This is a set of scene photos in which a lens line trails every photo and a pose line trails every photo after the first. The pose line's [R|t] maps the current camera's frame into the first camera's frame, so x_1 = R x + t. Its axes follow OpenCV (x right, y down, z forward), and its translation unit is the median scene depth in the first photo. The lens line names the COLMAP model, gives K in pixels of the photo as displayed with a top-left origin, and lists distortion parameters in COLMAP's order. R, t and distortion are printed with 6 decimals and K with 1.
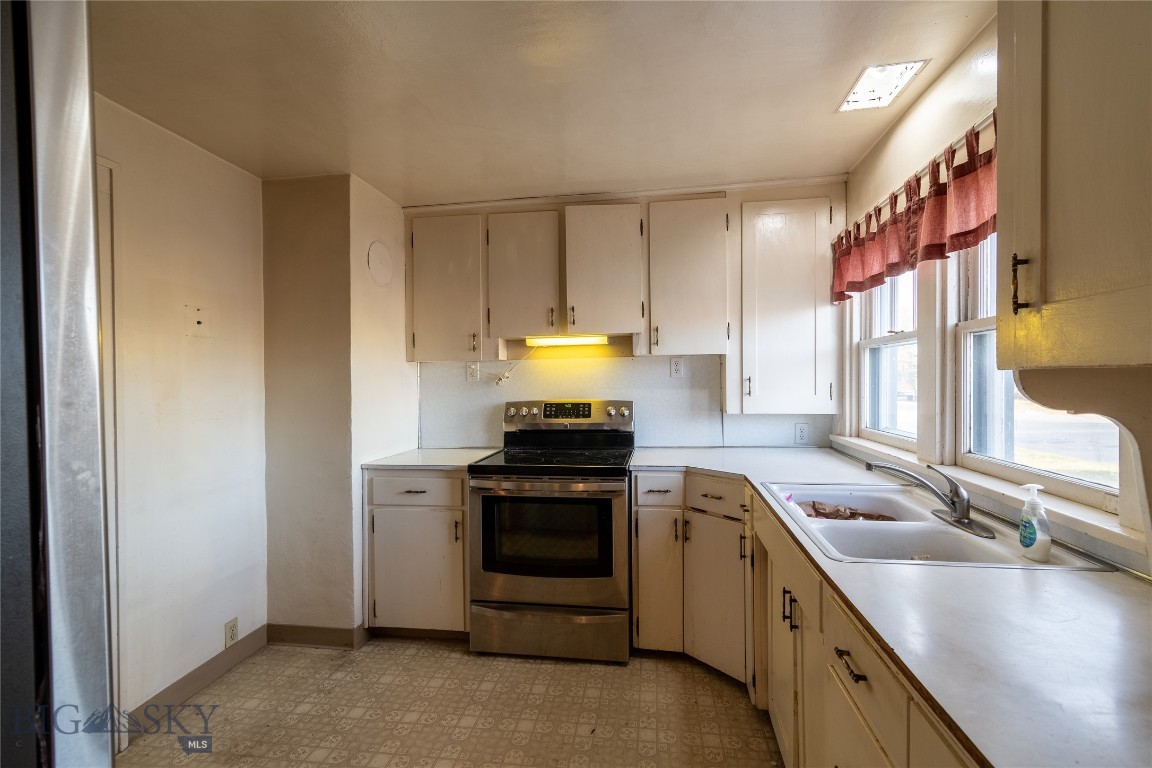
lens RADIAL K [[516.7, 0, 577.9], [0, 516.7, 381.6], [0, 0, 1]] dist [0.000184, 0.000020]
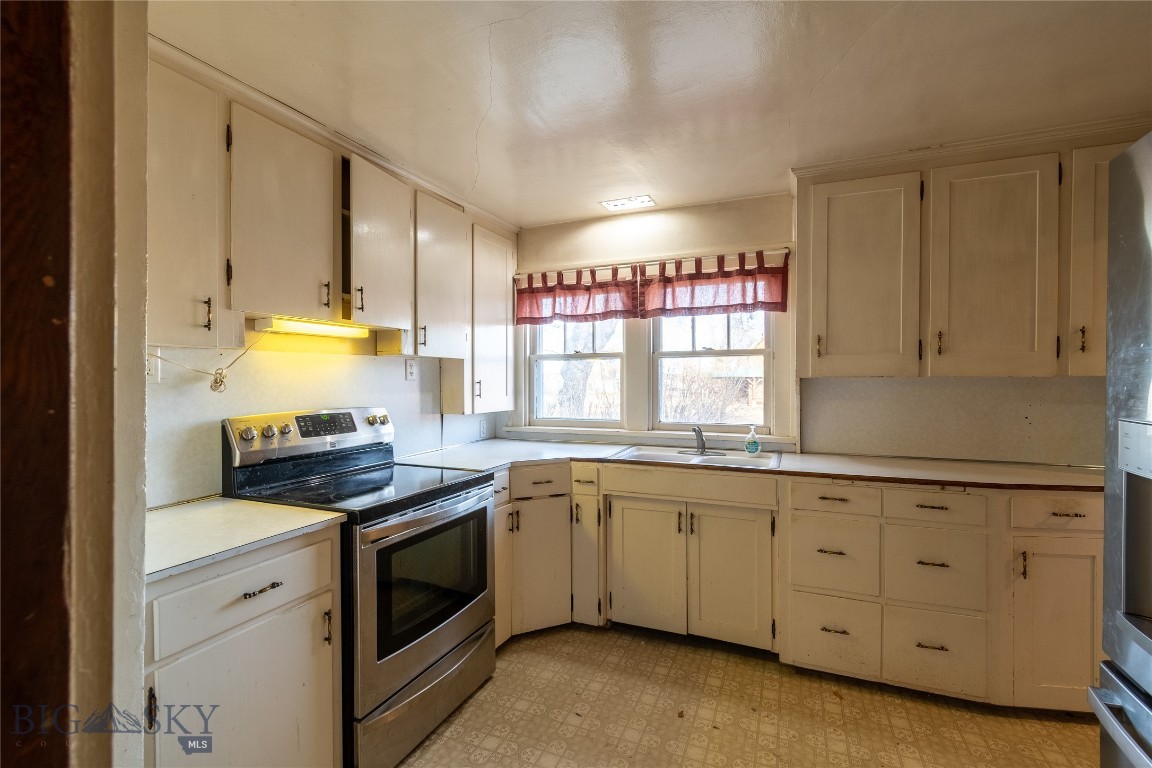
lens RADIAL K [[516.7, 0, 577.9], [0, 516.7, 381.6], [0, 0, 1]] dist [0.000184, 0.000020]
pose [[0.249327, 0.007902, 0.968387, -0.685483], [0.007293, 0.999923, -0.010037, 0.005991], [-0.968392, 0.009565, 0.249250, 0.504408]]
